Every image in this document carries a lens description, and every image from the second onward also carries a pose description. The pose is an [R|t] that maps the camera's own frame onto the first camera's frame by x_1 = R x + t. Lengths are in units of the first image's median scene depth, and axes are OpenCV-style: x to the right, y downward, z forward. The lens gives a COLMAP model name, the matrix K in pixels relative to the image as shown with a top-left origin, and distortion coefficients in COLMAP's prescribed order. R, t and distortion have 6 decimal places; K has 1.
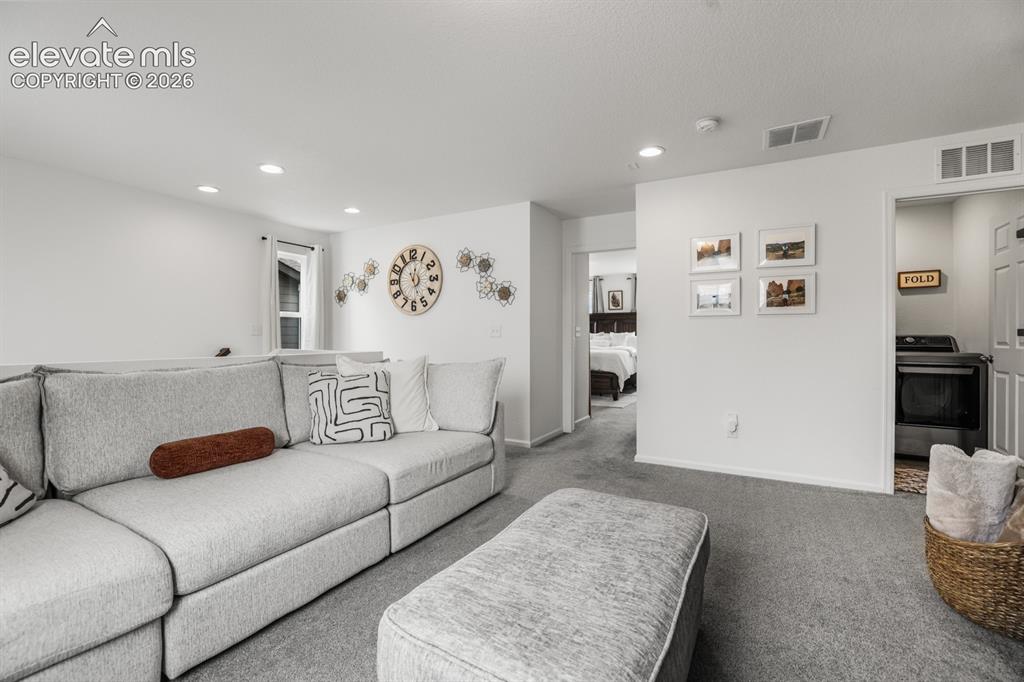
lens RADIAL K [[445.7, 0, 513.5], [0, 445.7, 340.1], [0, 0, 1]] dist [-0.022909, 0.012296]
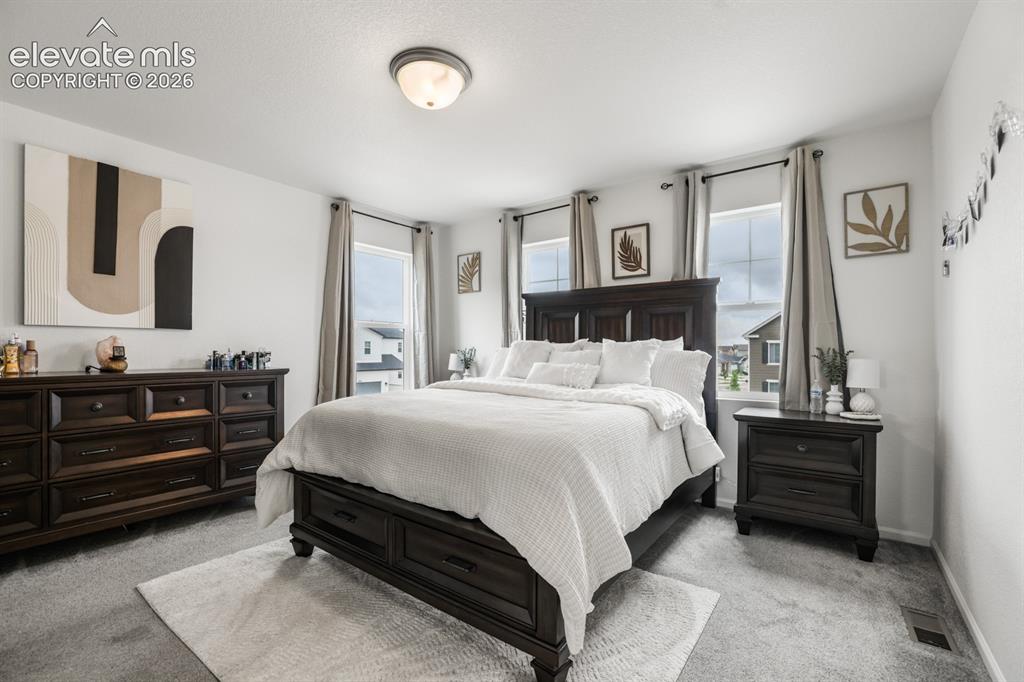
lens RADIAL K [[445.7, 0, 510.4], [0, 445.7, 347.4], [0, 0, 1]] dist [-0.022909, 0.012296]
pose [[0.990704, -0.006960, -0.135854, 0.180025], [0.005092, 0.999888, -0.014096, -0.007027], [0.135937, 0.013273, 0.990629, 0.625835]]
